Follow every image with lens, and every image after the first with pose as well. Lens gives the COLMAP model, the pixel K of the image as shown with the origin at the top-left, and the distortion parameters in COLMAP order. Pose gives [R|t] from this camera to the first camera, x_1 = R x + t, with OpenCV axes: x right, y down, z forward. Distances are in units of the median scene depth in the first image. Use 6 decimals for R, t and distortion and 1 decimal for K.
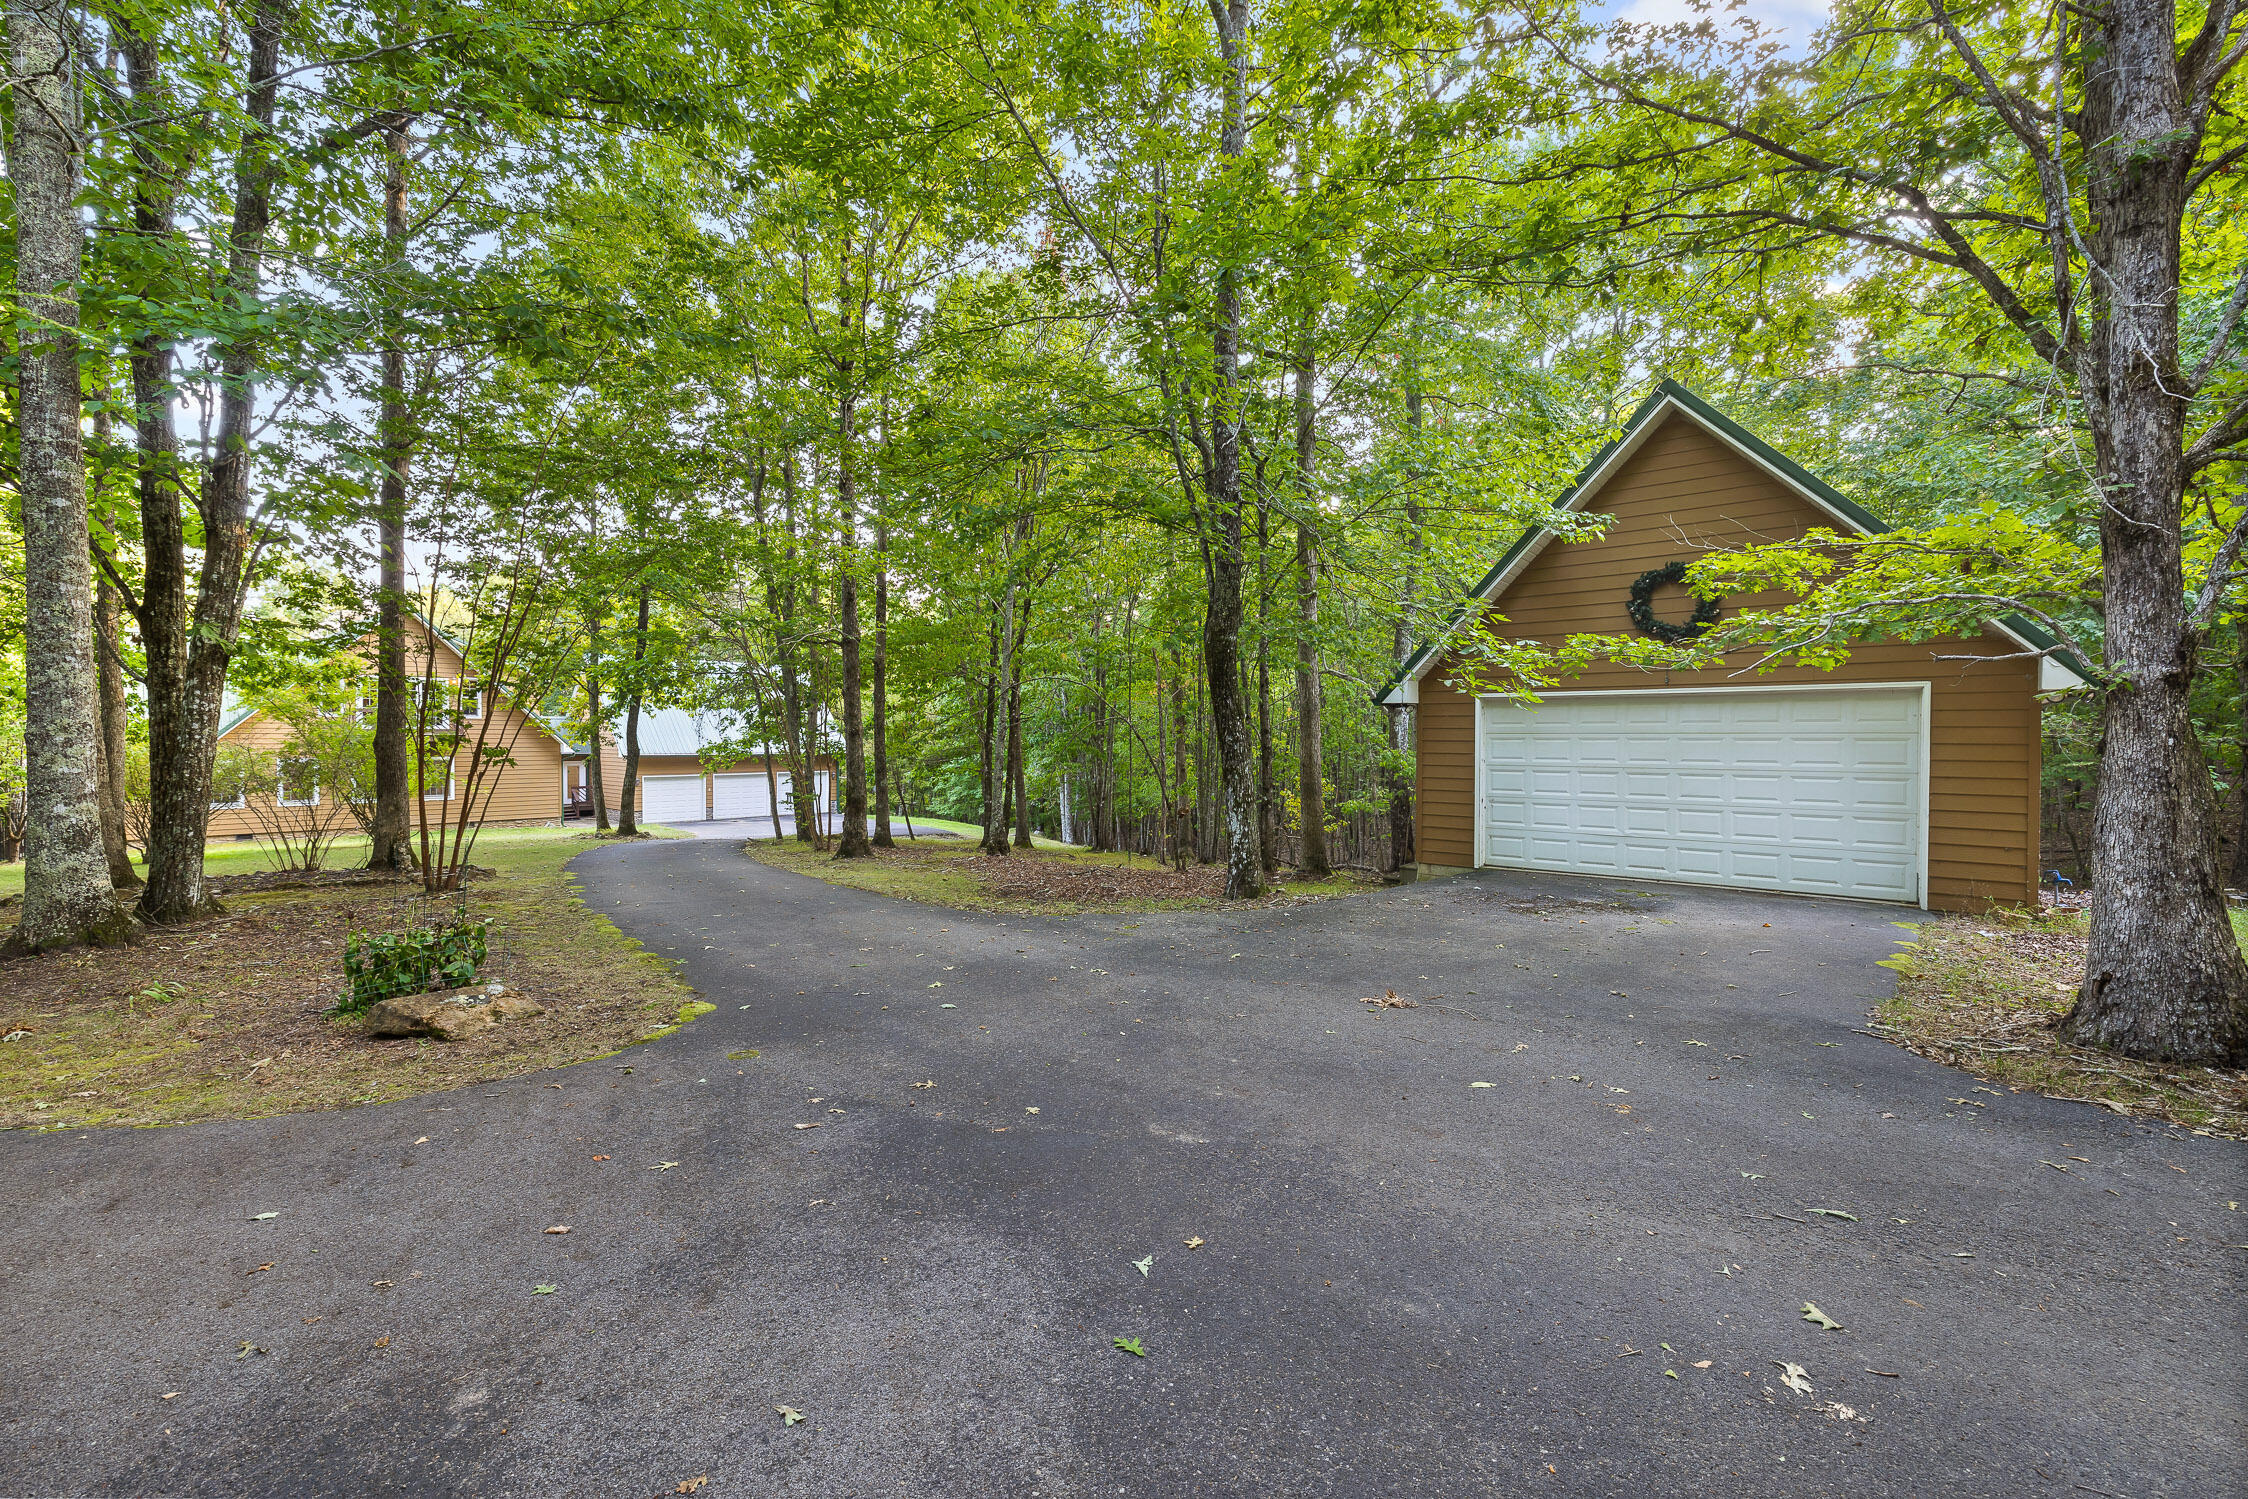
lens RADIAL K [[949.4, 0, 1126.0], [0, 949.4, 746.9], [0, 0, 1]] dist [0.000054, 0.000005]
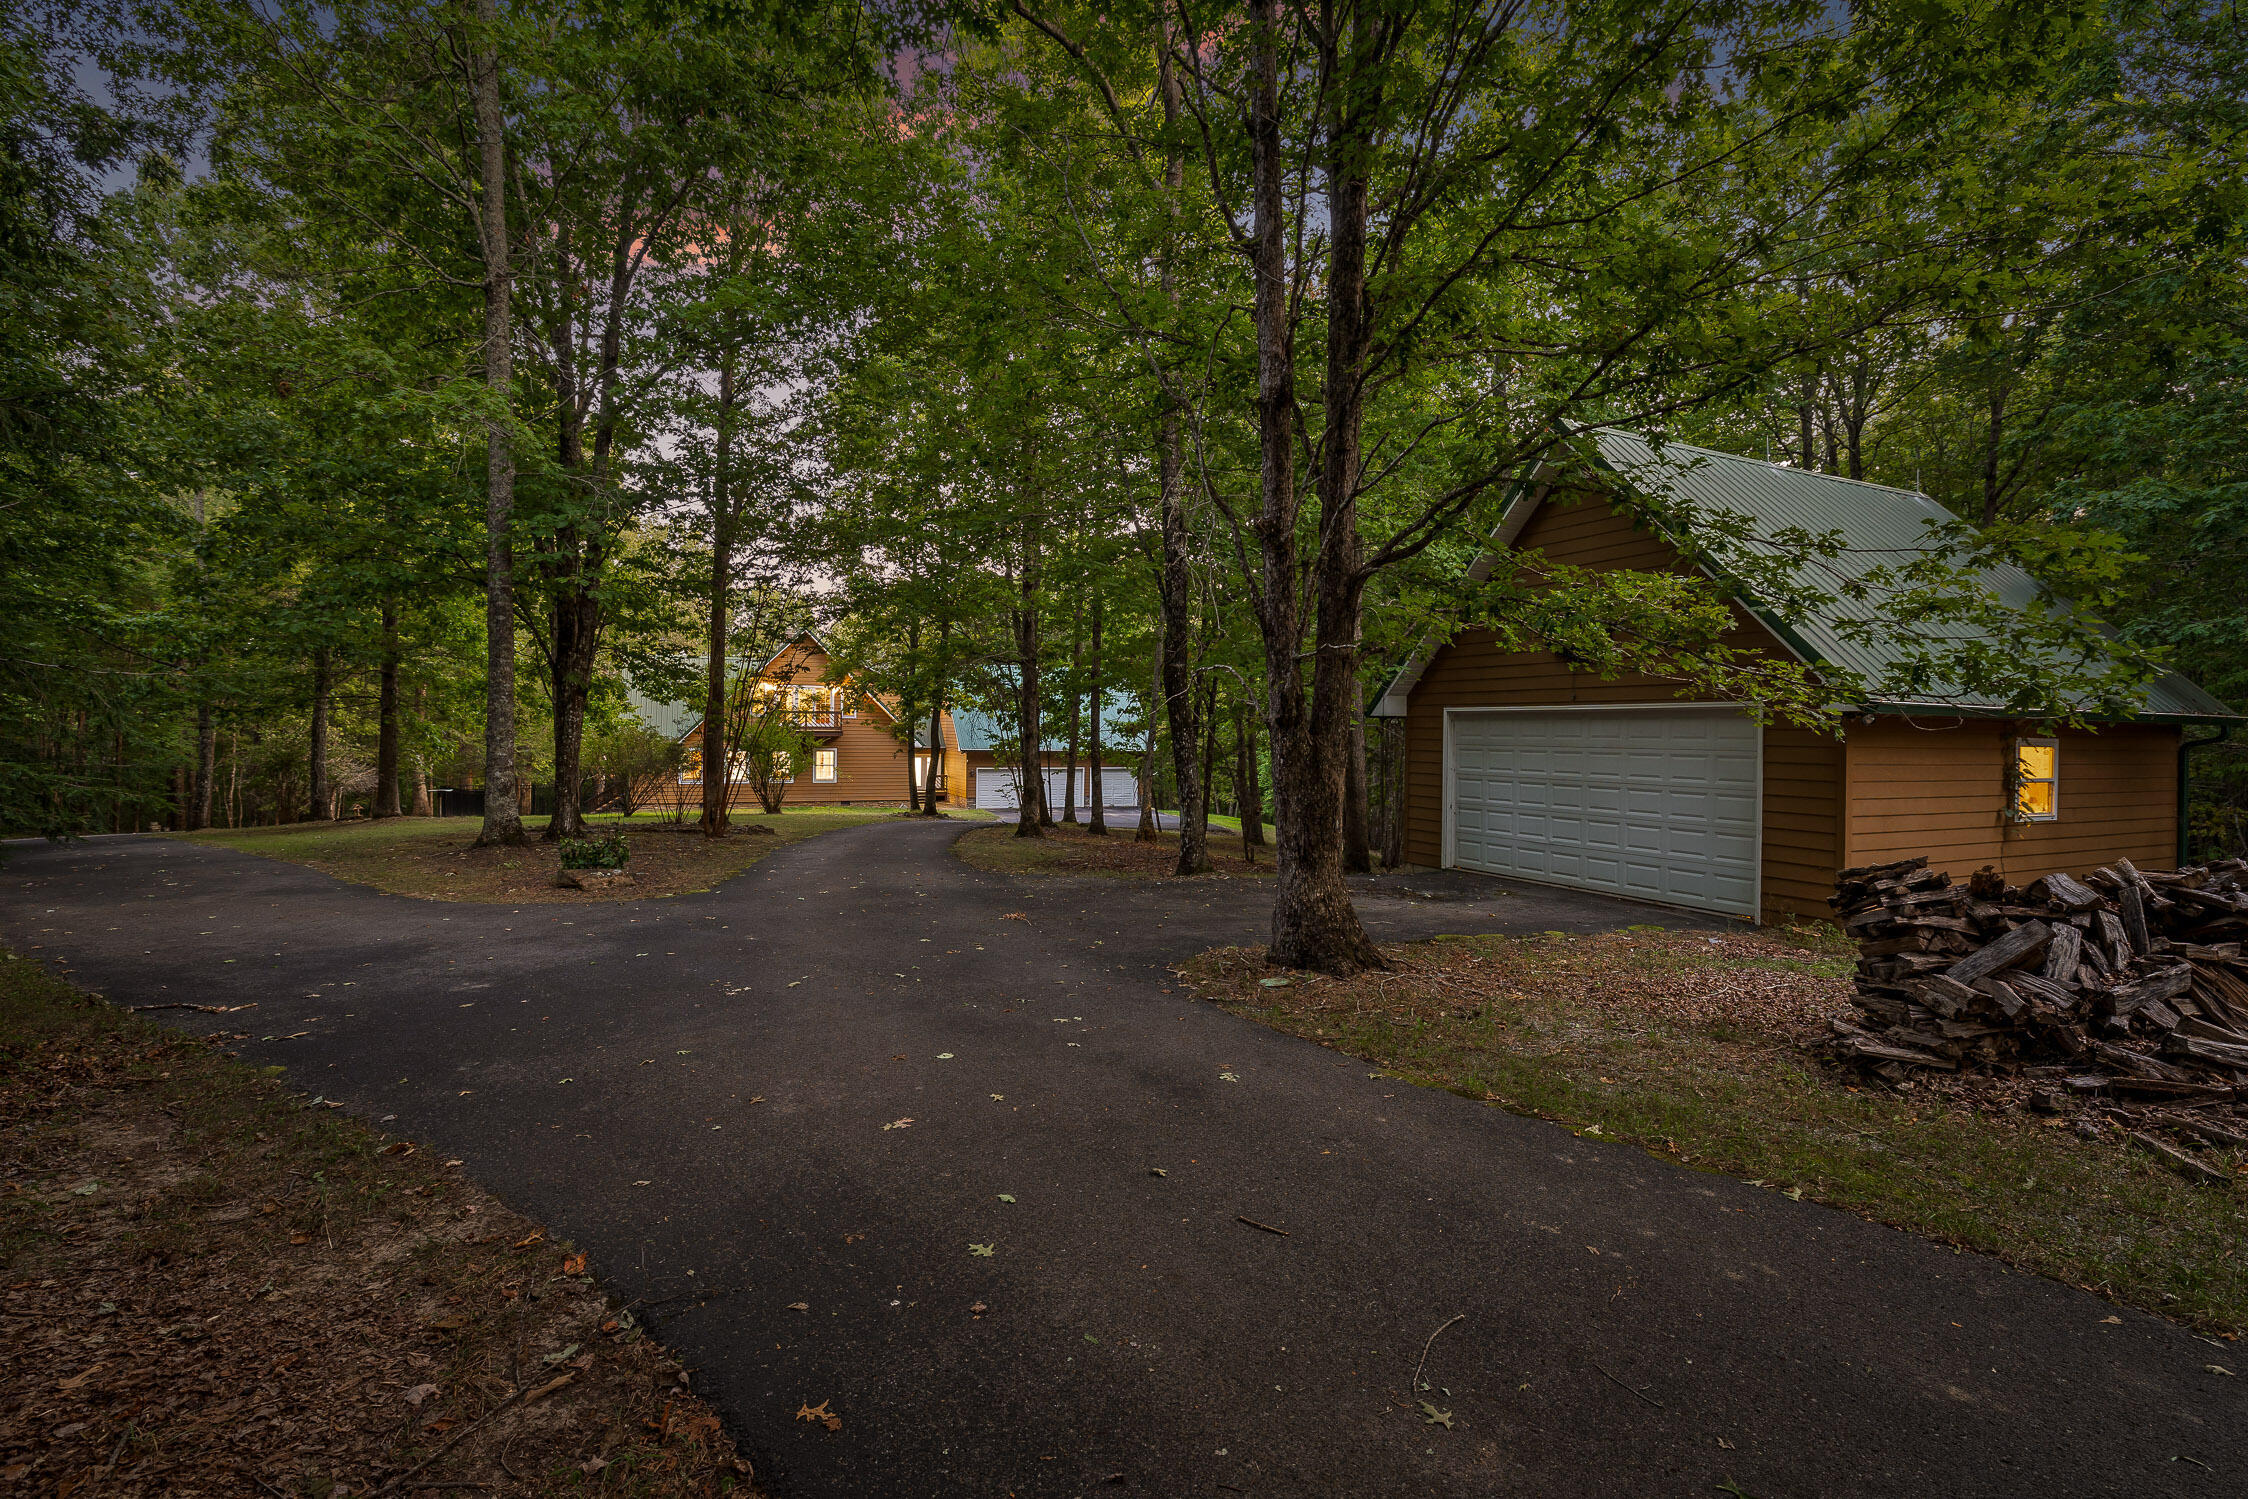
lens RADIAL K [[1032.8, 0, 1123.5], [0, 1032.8, 736.6], [0, 0, 1]] dist [-0.002194, -0.000160]
pose [[0.906468, 0.011170, -0.422127, 0.600949], [-0.015773, 0.999848, -0.007413, -0.009846], [0.421980, 0.013378, 0.906506, -0.244012]]
